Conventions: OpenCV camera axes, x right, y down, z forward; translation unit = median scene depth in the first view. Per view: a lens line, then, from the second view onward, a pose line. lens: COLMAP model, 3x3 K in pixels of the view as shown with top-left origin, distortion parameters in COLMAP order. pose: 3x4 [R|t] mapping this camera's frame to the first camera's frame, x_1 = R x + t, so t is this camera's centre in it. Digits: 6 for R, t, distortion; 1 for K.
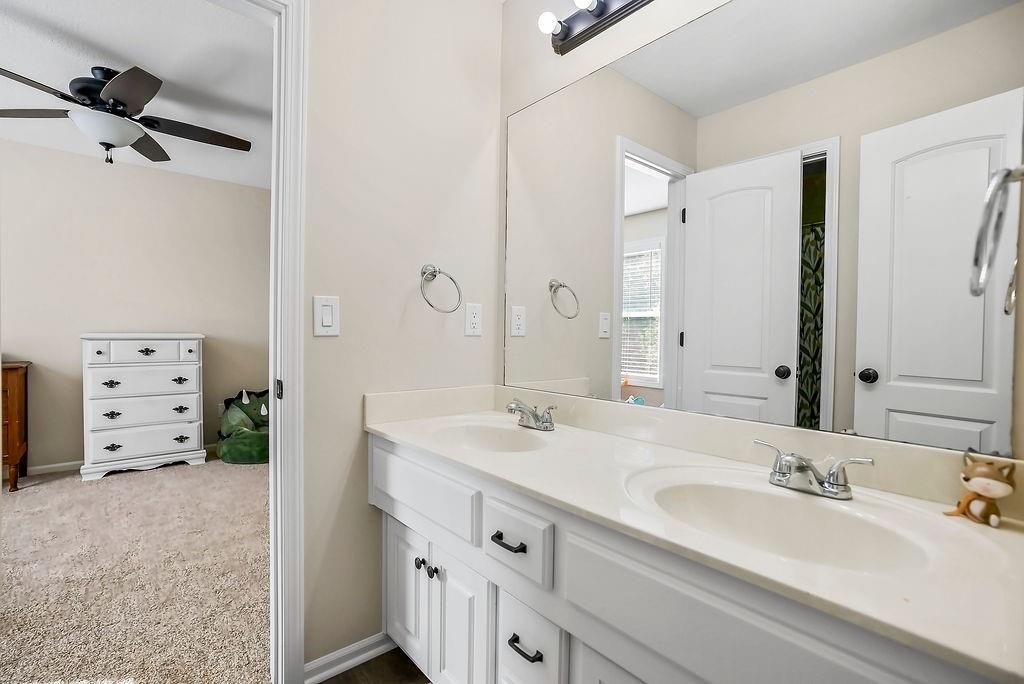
lens RADIAL K [[477.7, 0, 511.2], [0, 477.7, 341.7], [0, 0, 1]] dist [0.000100, 0.004169]
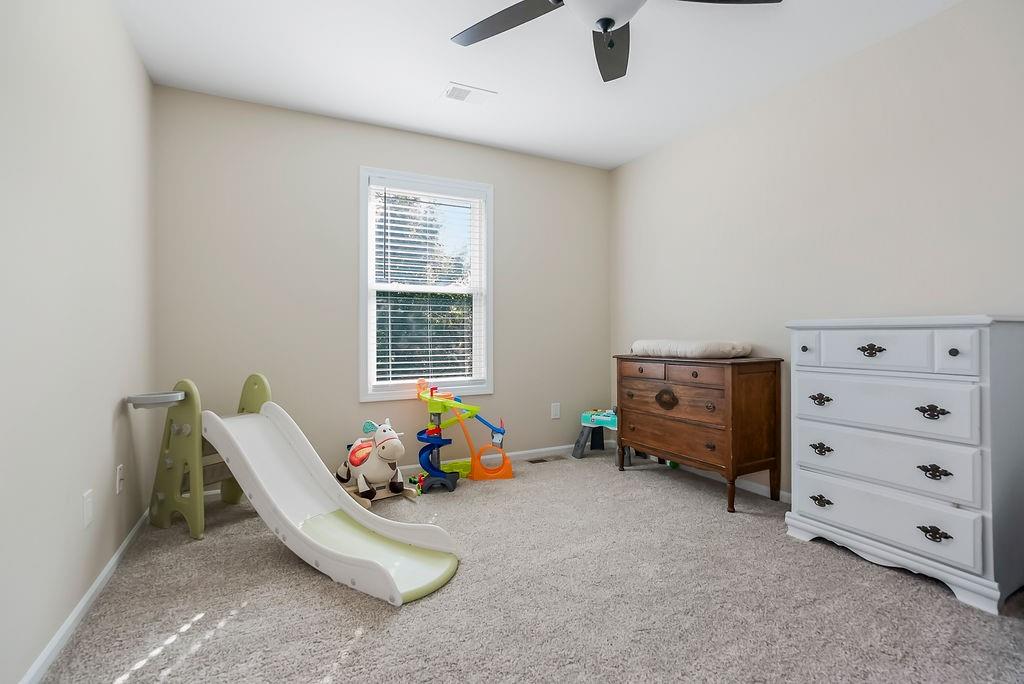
lens RADIAL K [[477.7, 0, 511.5], [0, 477.7, 337.7], [0, 0, 1]] dist [0.000100, 0.004169]
pose [[-0.248939, 0.001366, -0.968518, -0.118836], [-0.009623, 0.999946, 0.003884, 0.008401], [0.968471, 0.010287, -0.248912, 0.729398]]
